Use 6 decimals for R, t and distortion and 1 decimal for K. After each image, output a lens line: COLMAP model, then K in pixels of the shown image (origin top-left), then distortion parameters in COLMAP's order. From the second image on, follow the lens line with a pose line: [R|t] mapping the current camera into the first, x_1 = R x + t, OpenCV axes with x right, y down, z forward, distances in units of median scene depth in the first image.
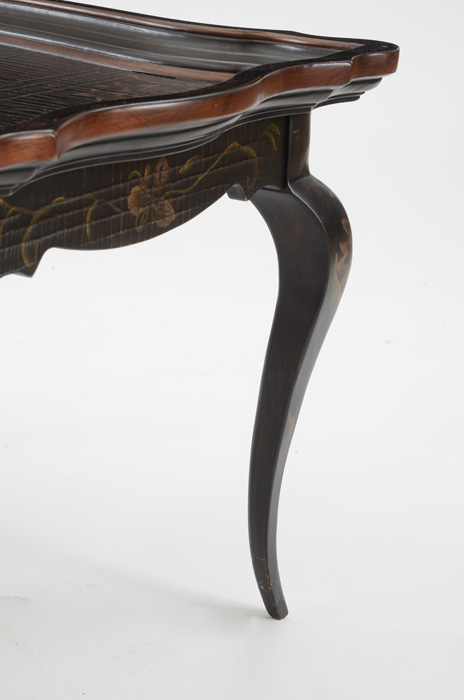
lens RADIAL K [[1577.3, 0, 246.5], [0, 1577.3, 370.6], [0, 0, 1]] dist [0.444849, 0.000000]
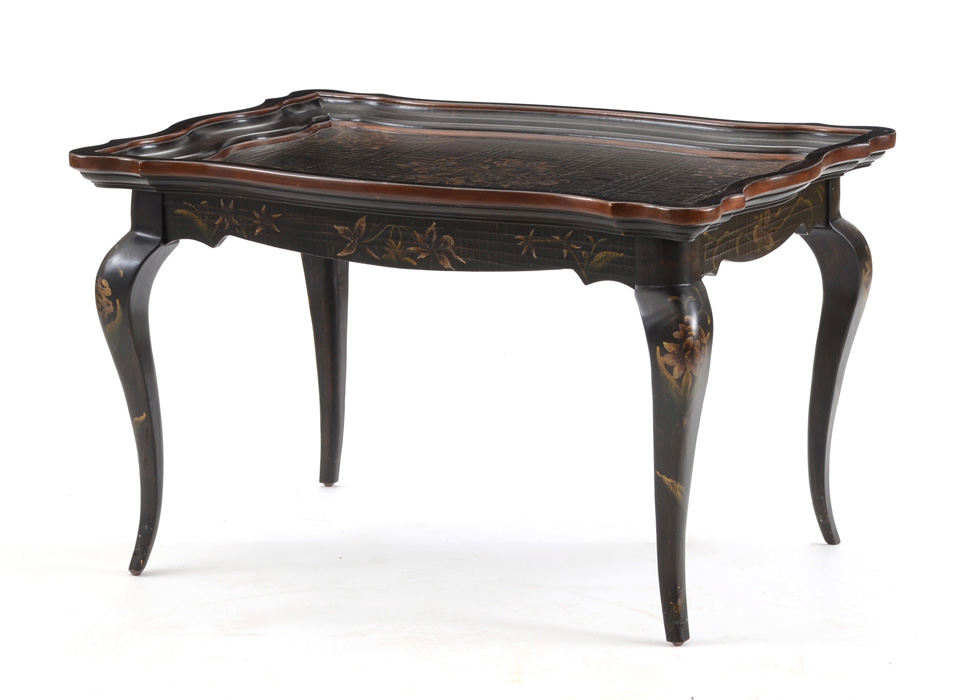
lens RADIAL K [[4319.4, 0, 486.9], [0, 4319.4, 353.9], [0, 0, 1]] dist [1.110128, 0.000000]
pose [[0.996543, -0.063967, 0.053005, -0.527079], [0.069926, 0.990369, -0.119501, 0.477372], [-0.044850, 0.122794, 0.991418, -3.072160]]
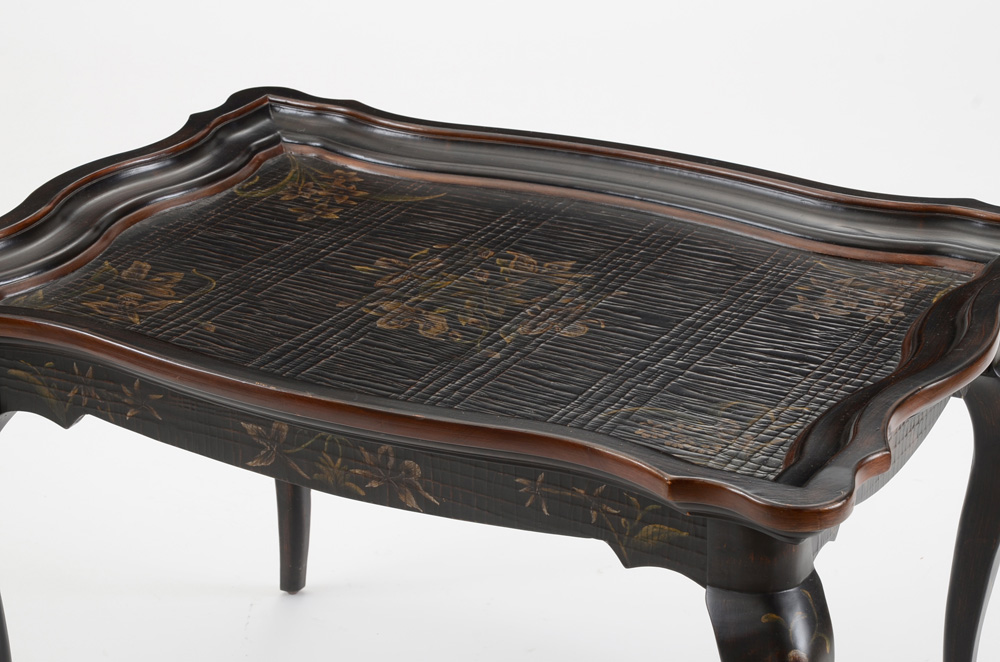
lens RADIAL K [[2678.9, 0, 502.6], [0, 2678.9, 327.8], [0, 0, 1]] dist [0.634762, 0.000000]
pose [[0.997800, -0.064858, 0.013753, -0.309894], [0.063722, 0.995422, 0.071234, -0.289797], [-0.018310, -0.070201, 0.997365, -0.730956]]
